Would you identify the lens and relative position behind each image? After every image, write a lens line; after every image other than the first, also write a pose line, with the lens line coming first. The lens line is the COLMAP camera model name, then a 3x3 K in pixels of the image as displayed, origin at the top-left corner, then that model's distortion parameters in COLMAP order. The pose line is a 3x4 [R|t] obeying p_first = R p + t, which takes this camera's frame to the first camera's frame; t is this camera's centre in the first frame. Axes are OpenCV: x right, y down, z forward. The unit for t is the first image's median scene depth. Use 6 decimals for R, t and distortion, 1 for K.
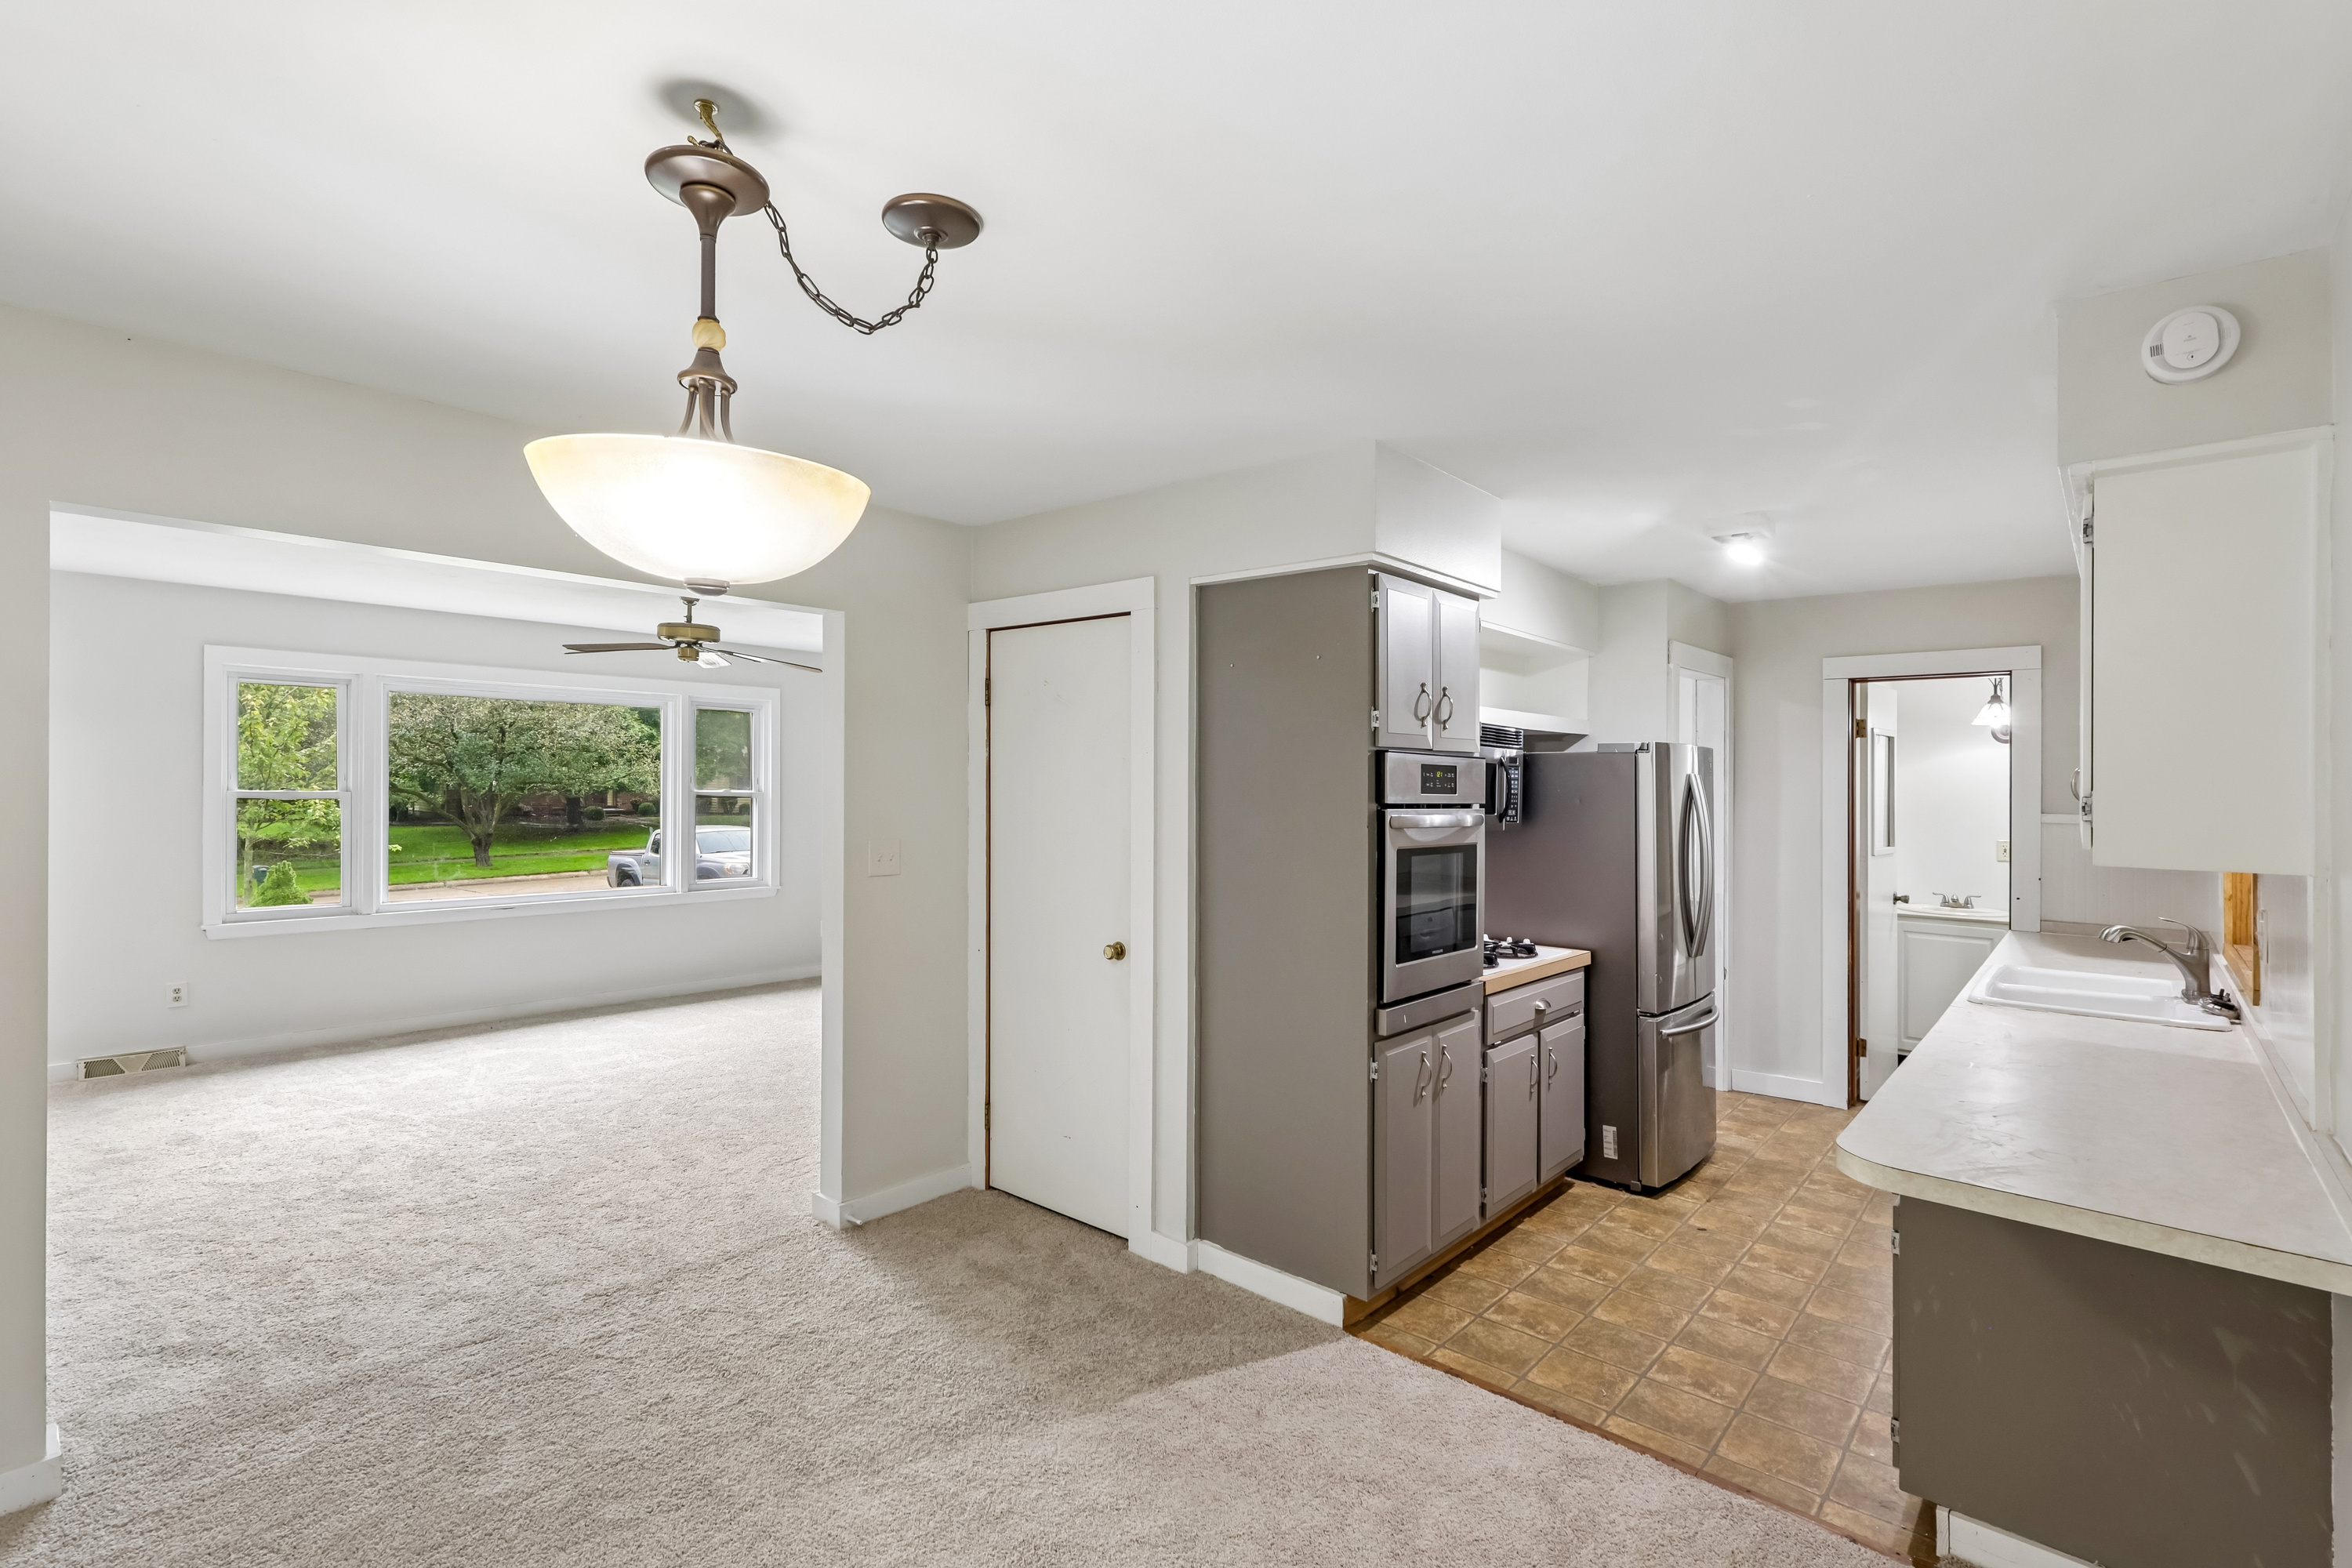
lens RADIAL K [[1115.1, 0, 1196.9], [0, 1115.1, 796.5], [0, 0, 1]] dist [0.010492, 0.001927]
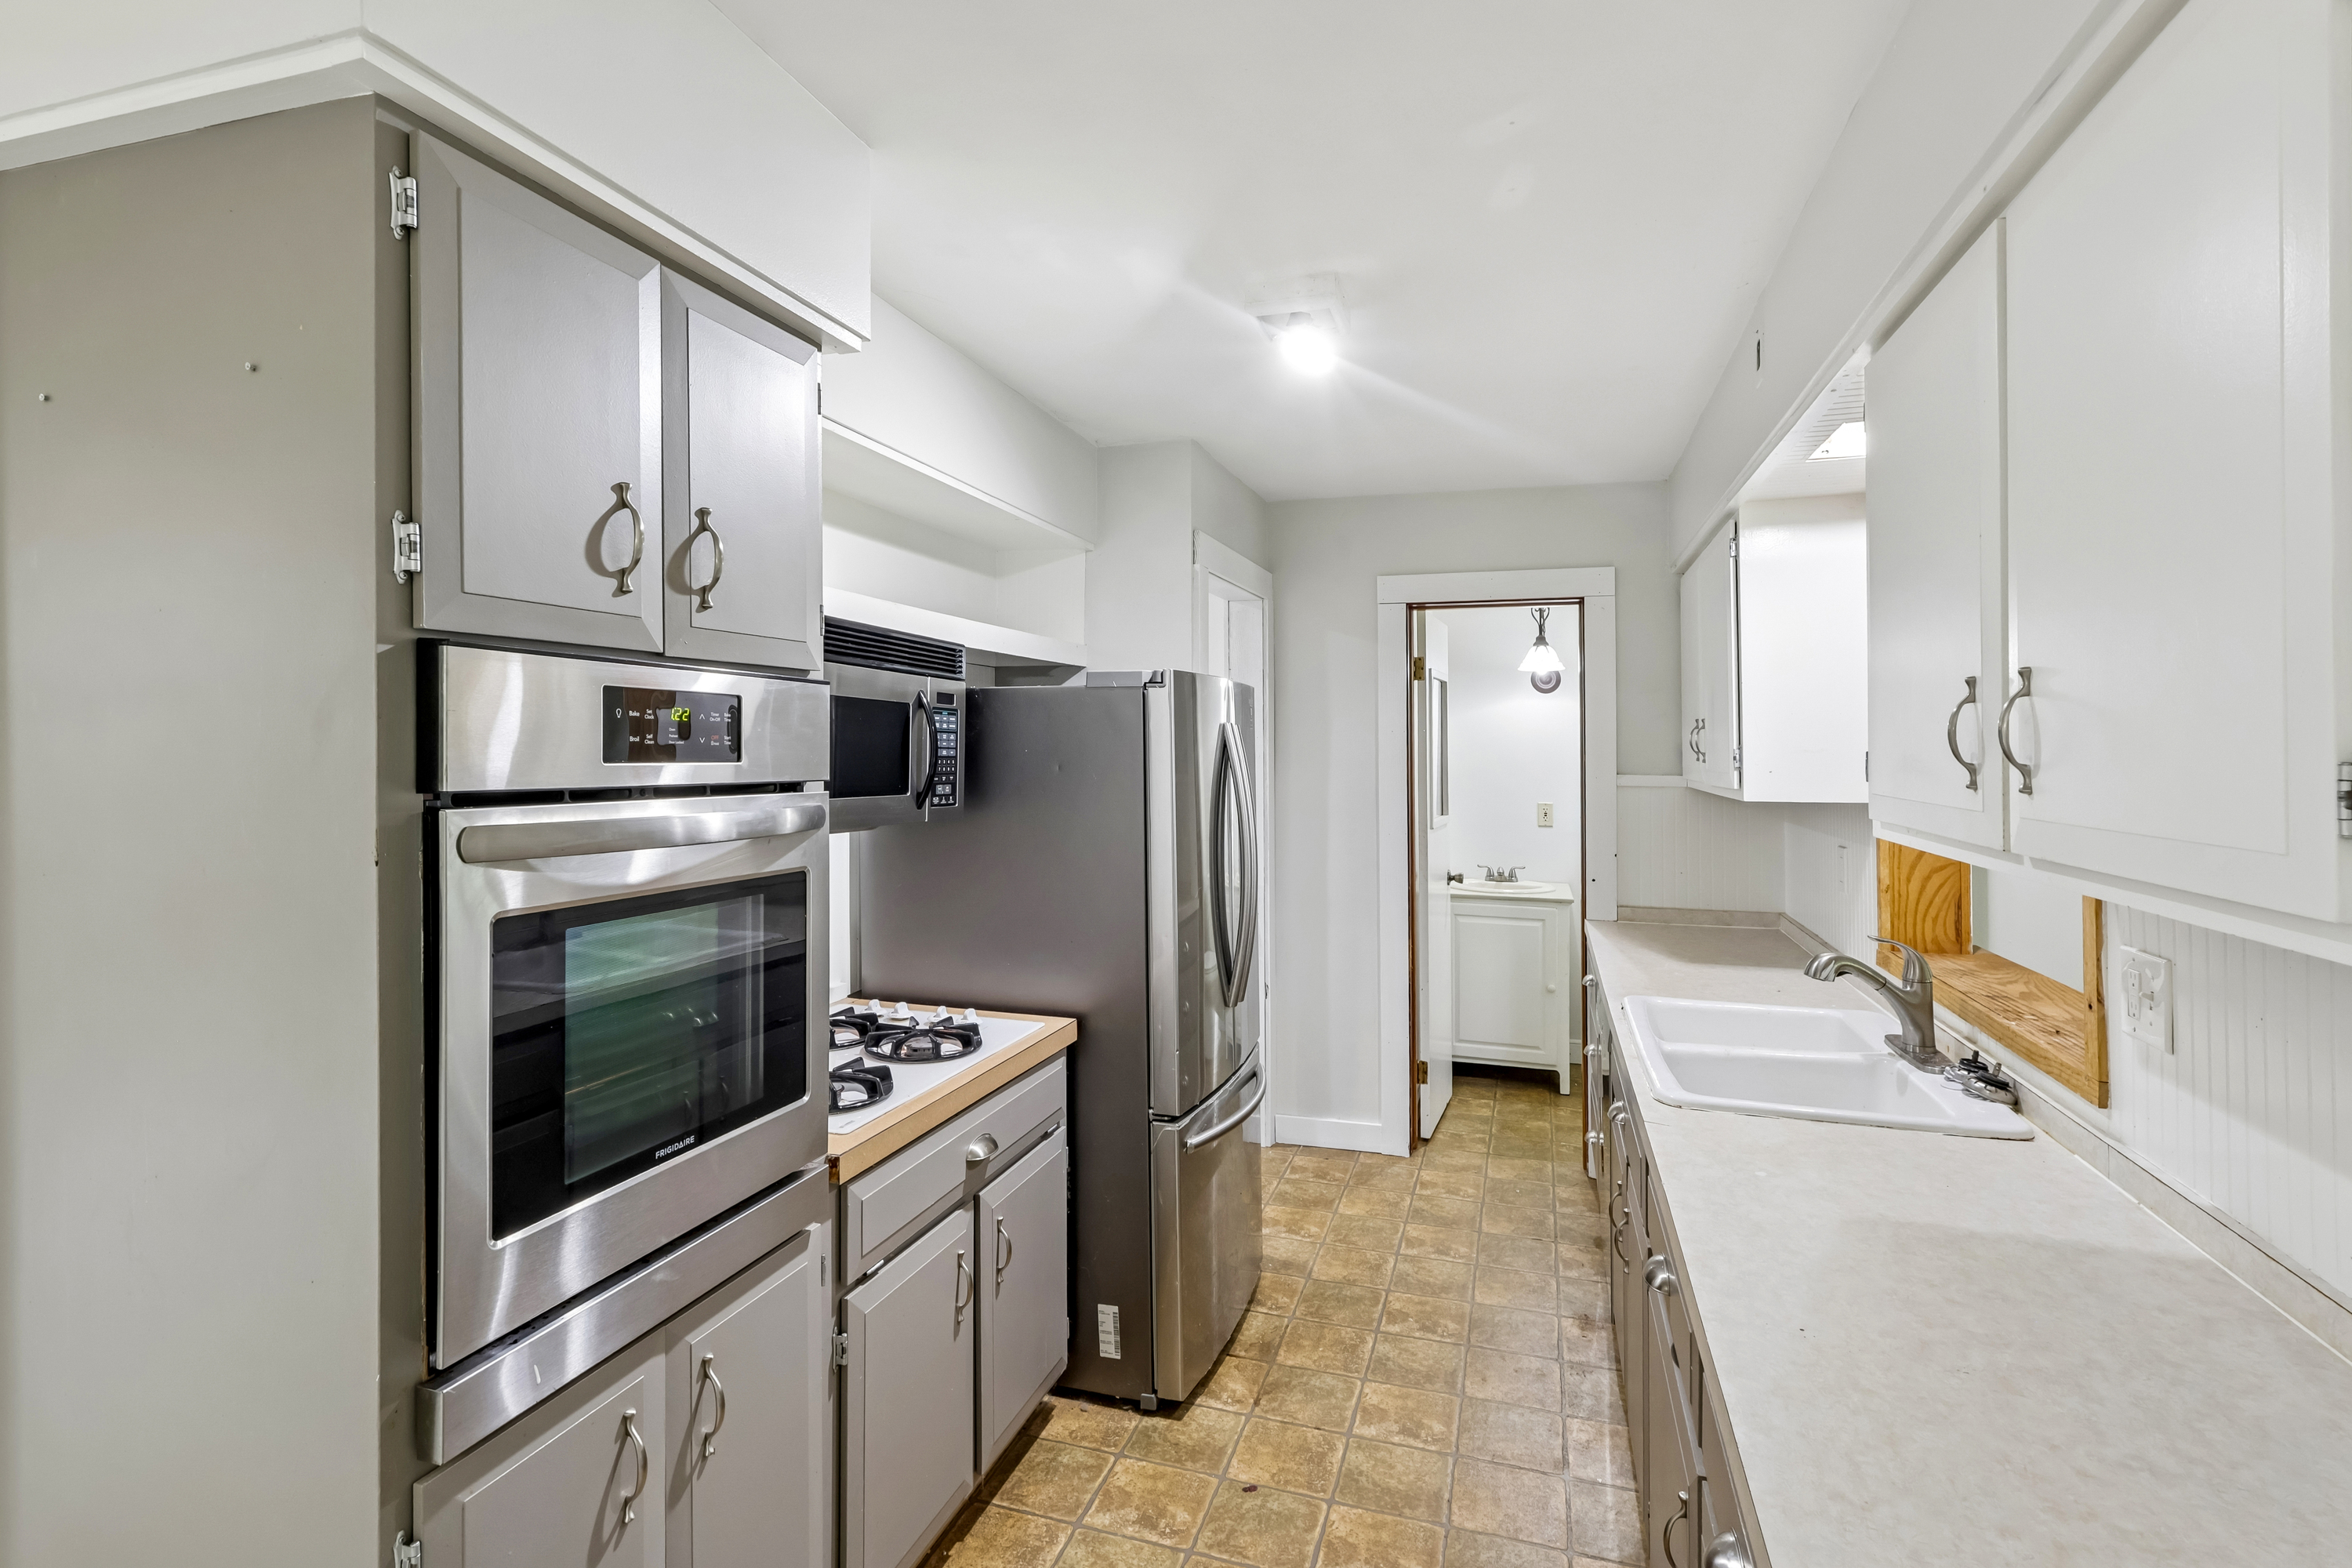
lens RADIAL K [[1115.1, 0, 1203.1], [0, 1115.1, 723.0], [0, 0, 1]] dist [0.010492, 0.001927]
pose [[0.919542, 0.002975, 0.392981, 0.182479], [0.008215, 0.999607, -0.026791, -0.003153], [-0.392906, 0.027863, 0.919156, 0.426809]]
